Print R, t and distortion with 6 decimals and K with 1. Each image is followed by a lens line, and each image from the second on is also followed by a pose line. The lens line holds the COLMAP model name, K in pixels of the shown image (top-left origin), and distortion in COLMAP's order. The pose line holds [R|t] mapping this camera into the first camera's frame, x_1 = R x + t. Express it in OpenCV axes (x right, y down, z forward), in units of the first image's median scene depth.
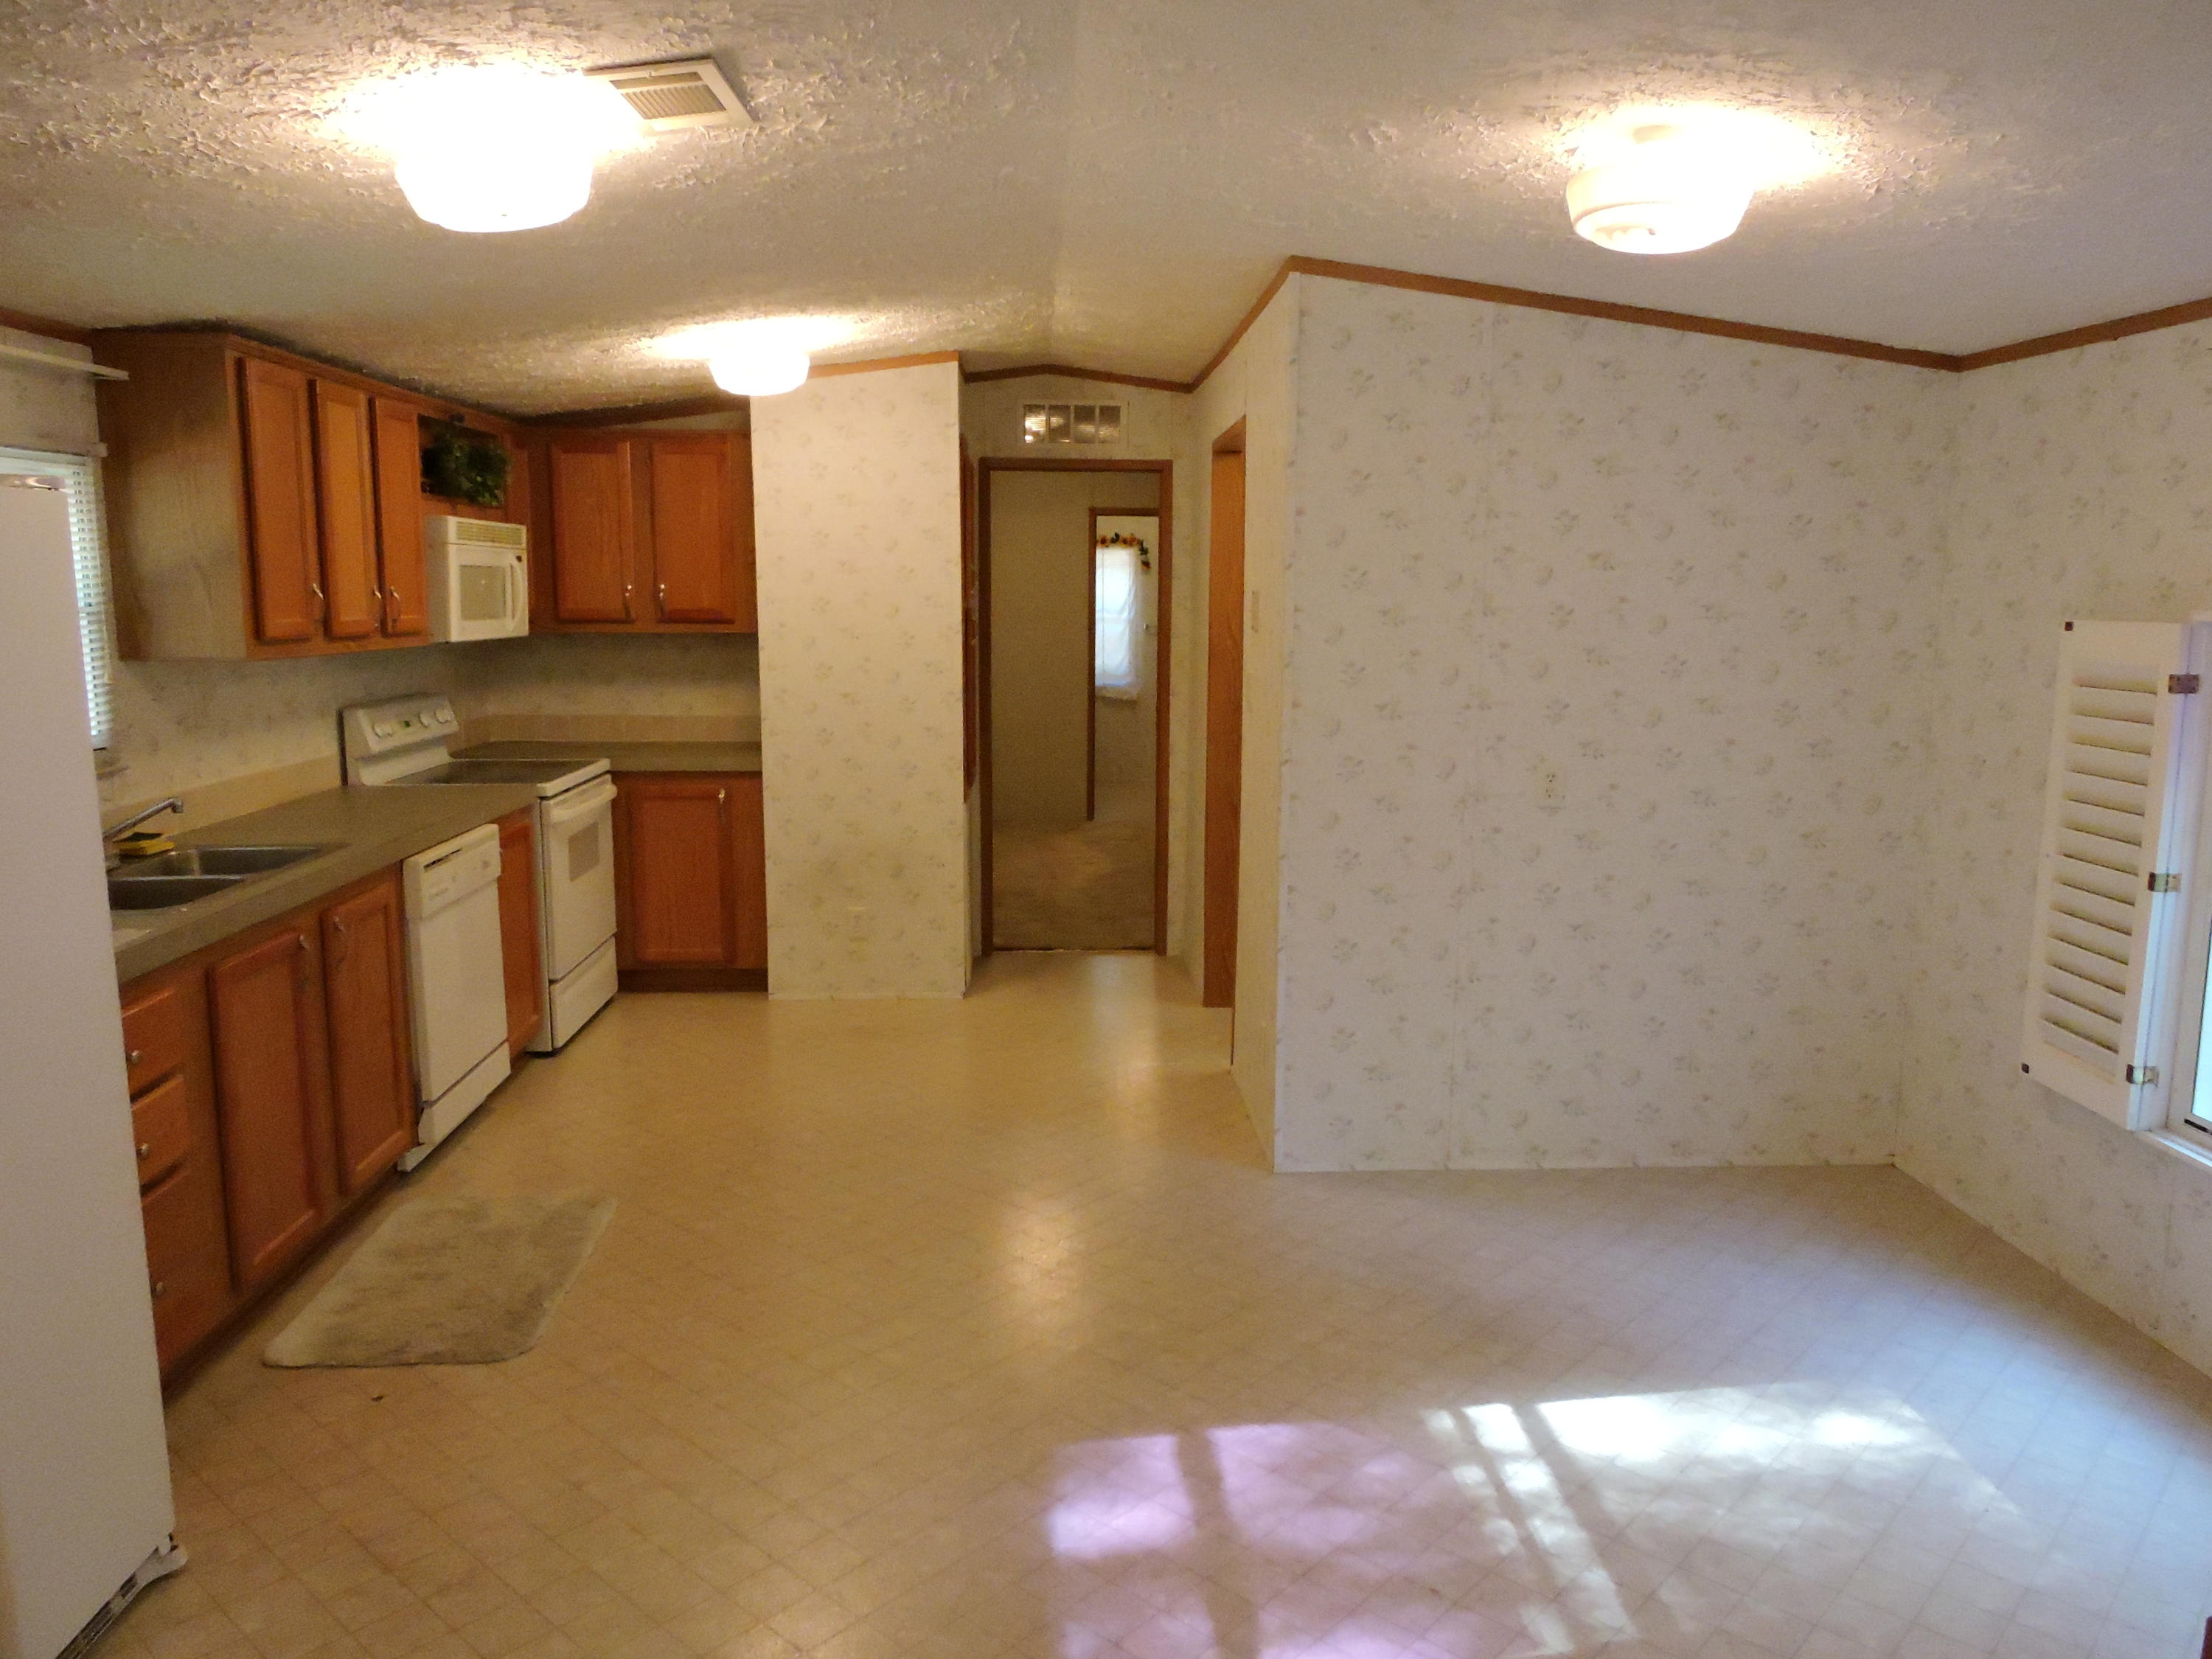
lens RADIAL K [[1583.9, 0, 1106.0], [0, 1583.9, 829.5], [0, 0, 1]] dist [-0.003057, 0.003684]
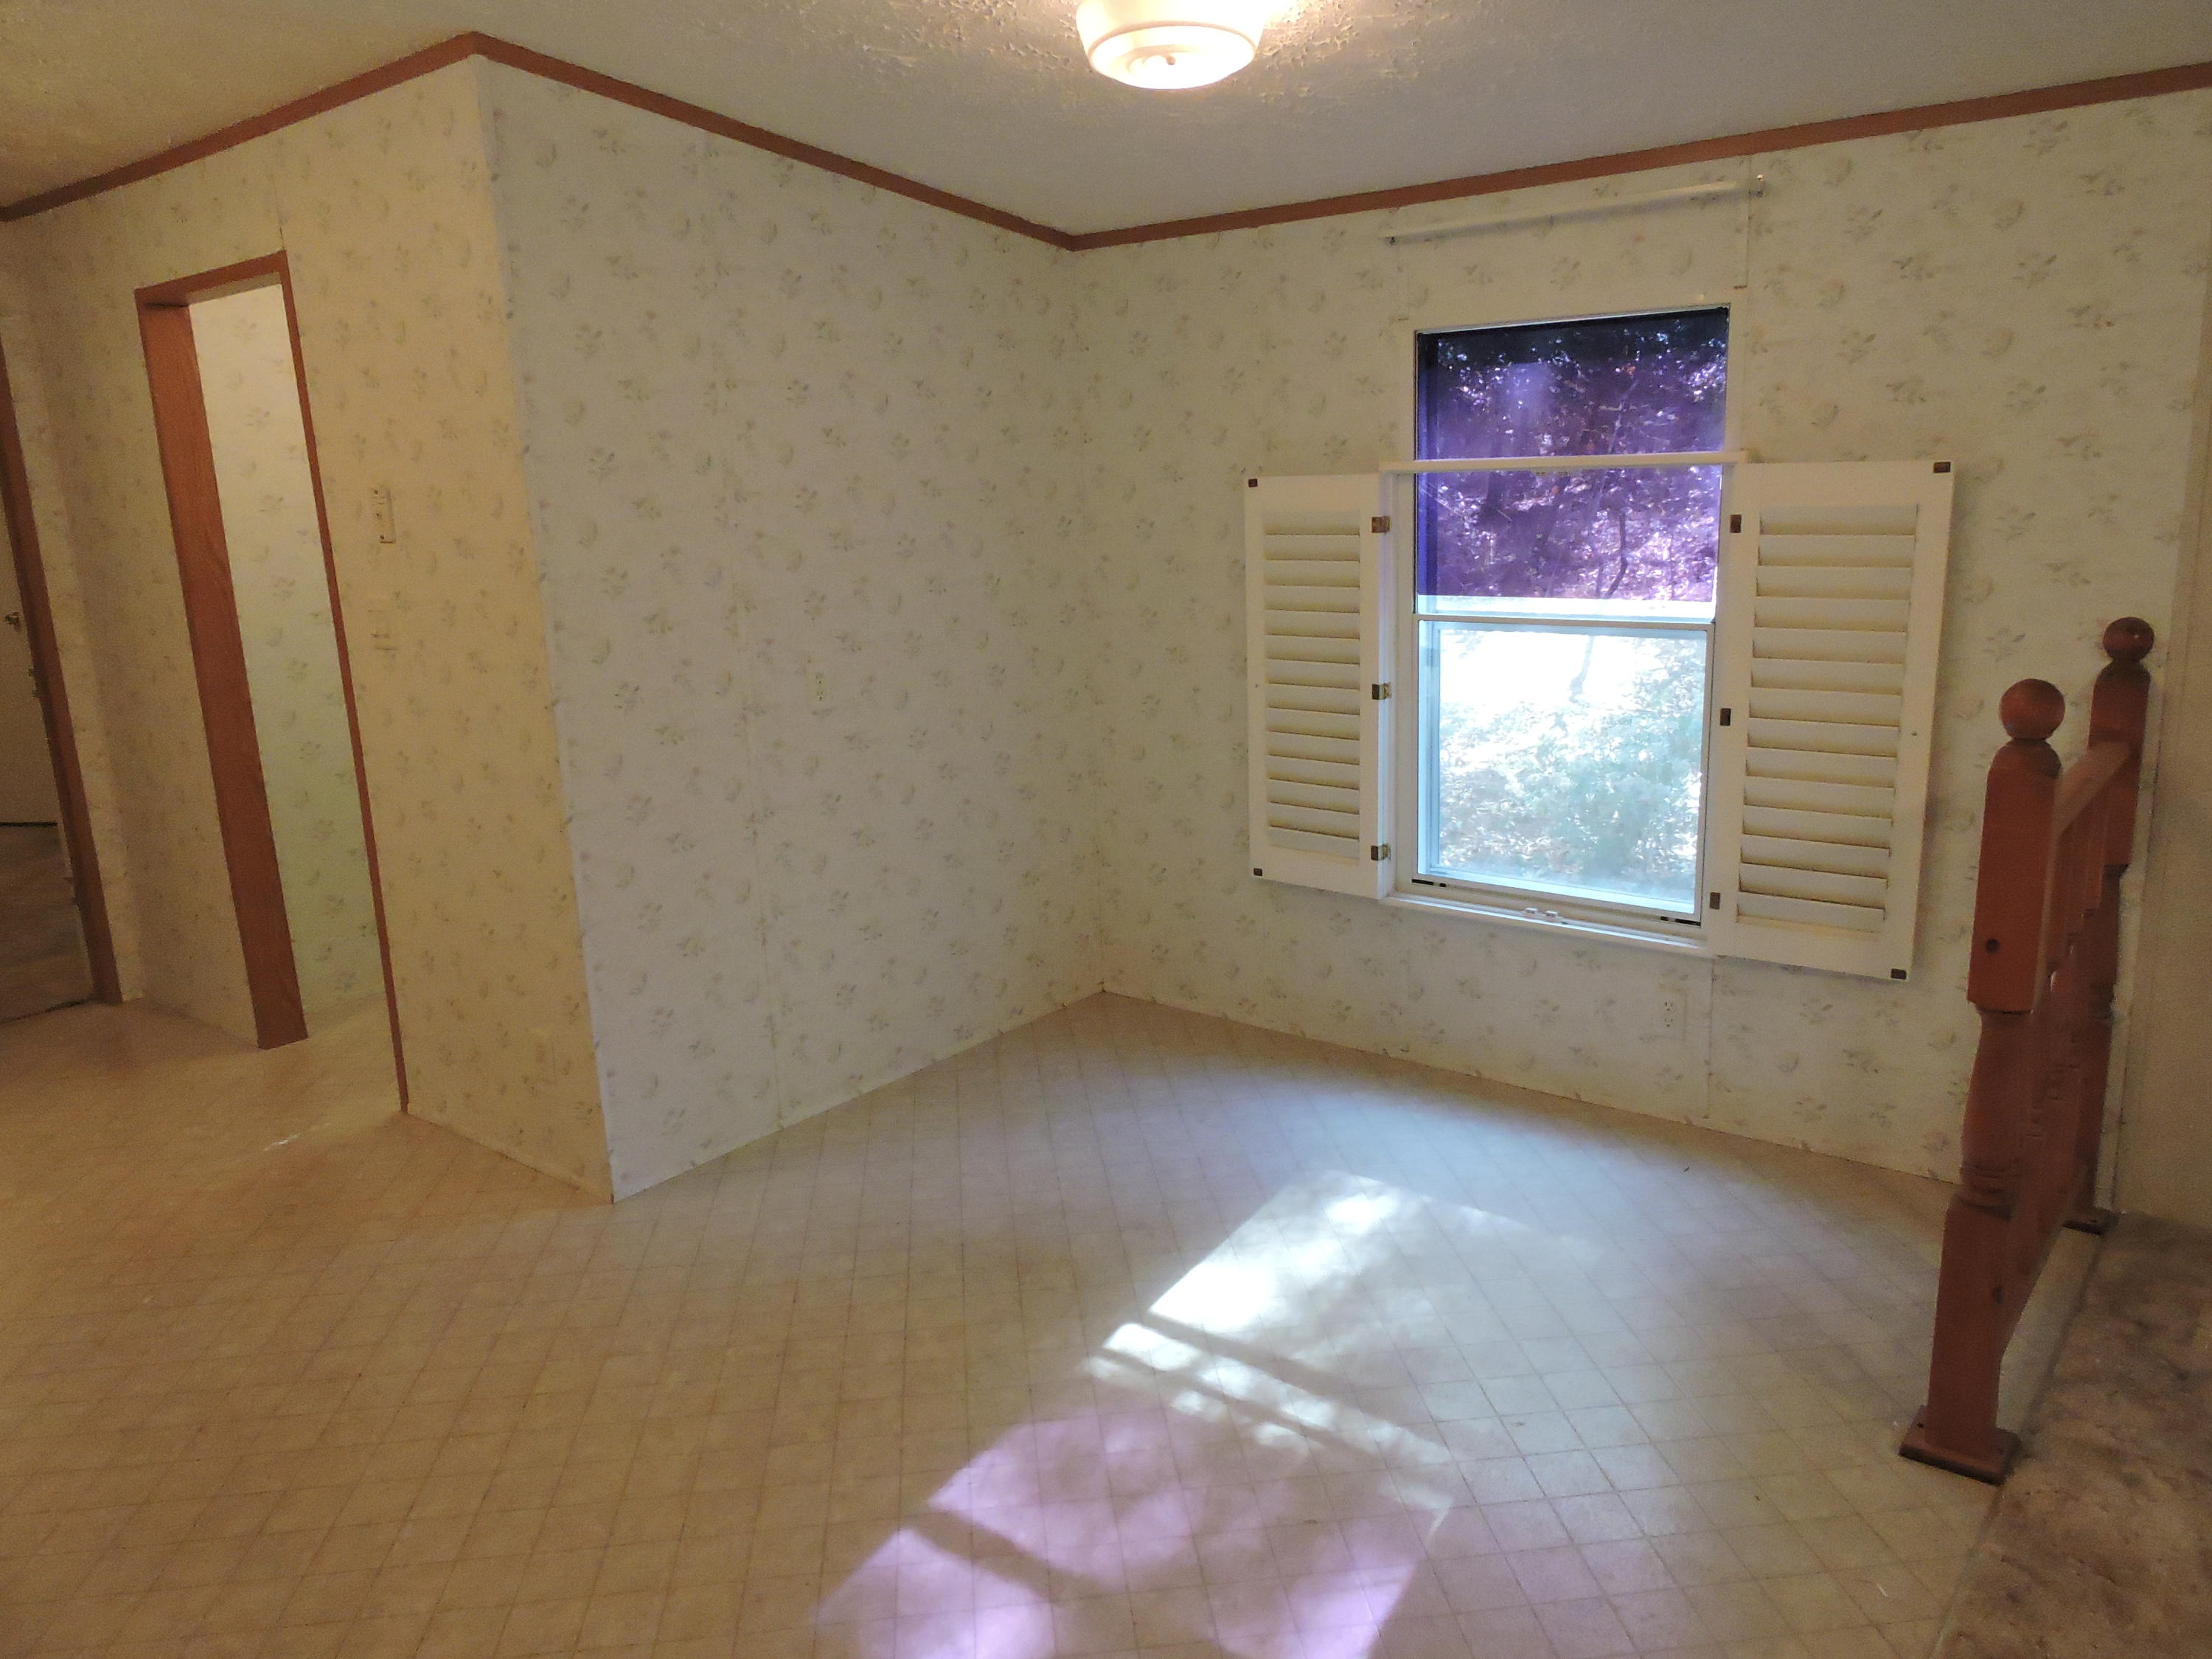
lens RADIAL K [[1583.9, 0, 1106.0], [0, 1583.9, 829.5], [0, 0, 1]] dist [-0.003057, 0.003684]
pose [[0.665565, -0.195138, 0.720378, -0.320840], [0.152397, 0.980411, 0.124775, -0.040752], [-0.730615, 0.026737, 0.682266, 0.295288]]
